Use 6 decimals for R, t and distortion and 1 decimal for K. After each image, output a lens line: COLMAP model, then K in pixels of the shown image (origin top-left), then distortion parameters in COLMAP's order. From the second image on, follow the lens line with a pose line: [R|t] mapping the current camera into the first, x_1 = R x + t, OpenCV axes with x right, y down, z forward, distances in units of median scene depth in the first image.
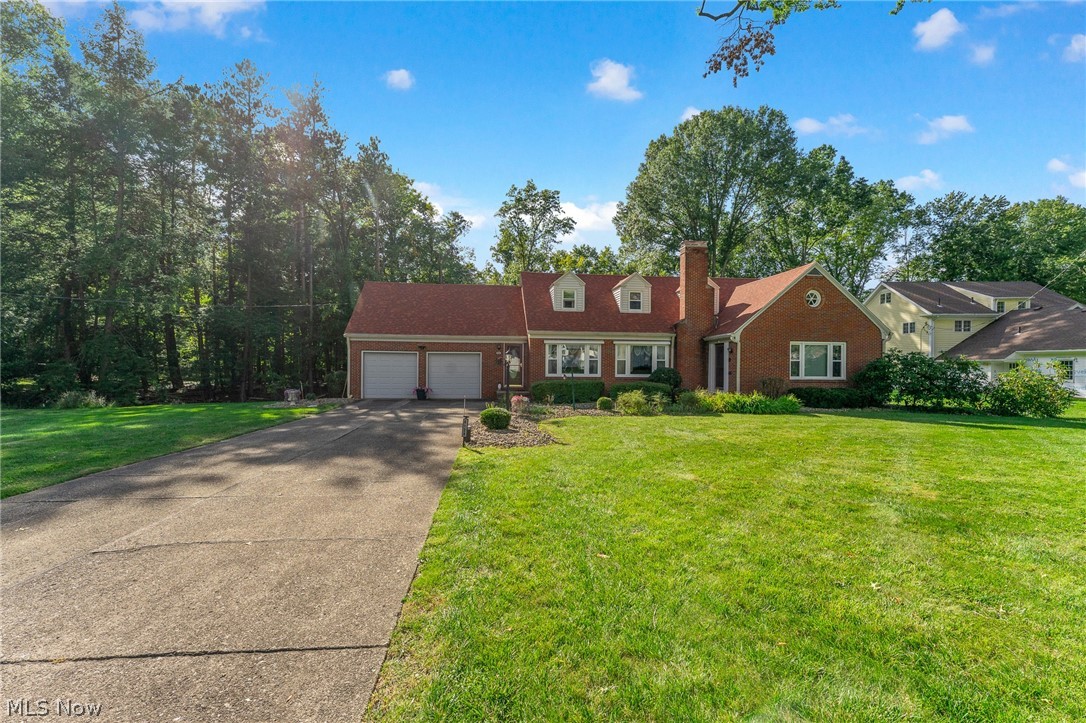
lens RADIAL K [[422.1, 0, 530.1], [0, 422.1, 369.0], [0, 0, 1]] dist [-0.000040, -0.000091]
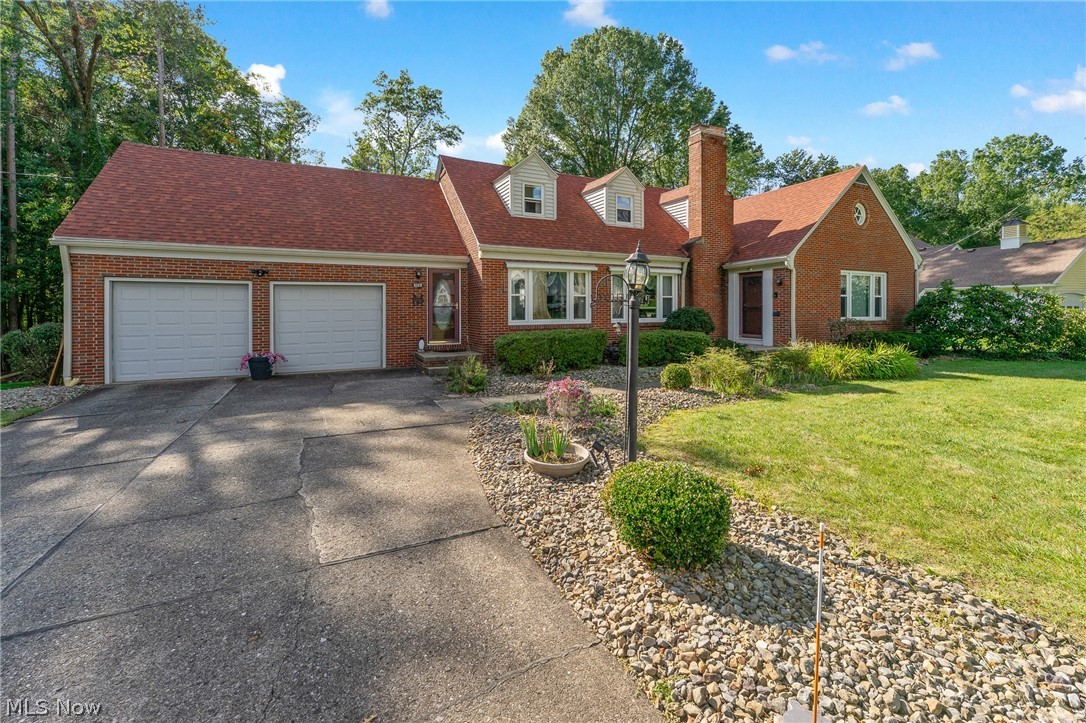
lens RADIAL K [[446.8, 0, 544.1], [0, 446.8, 308.8], [0, 0, 1]] dist [-0.000951, -0.000135]
pose [[0.939679, -0.011640, 0.341861, -0.070970], [0.014170, 0.999888, -0.004902, -0.000723], [-0.341765, 0.009451, 0.939738, 0.227996]]
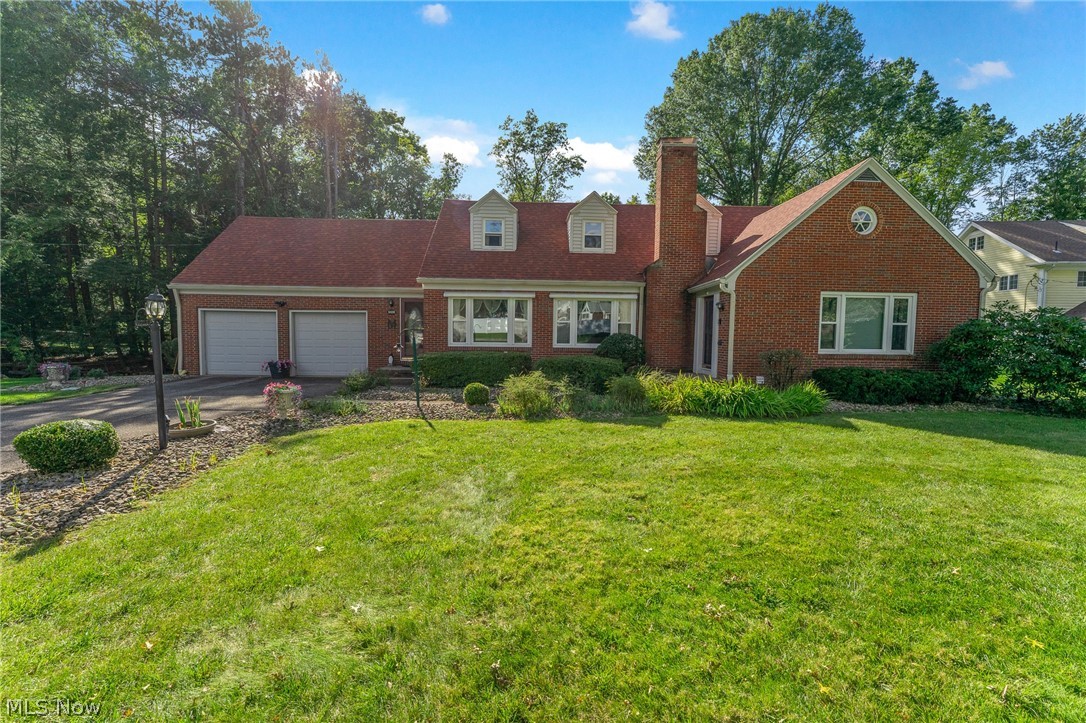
lens RADIAL K [[439.5, 0, 541.9], [0, 439.5, 359.3], [0, 0, 1]] dist [-0.000365, 0.000292]
pose [[0.997956, 0.008080, -0.063388, 0.129922], [-0.004803, 0.998652, 0.051687, 0.000737], [0.063720, -0.051277, 0.996650, 0.171422]]
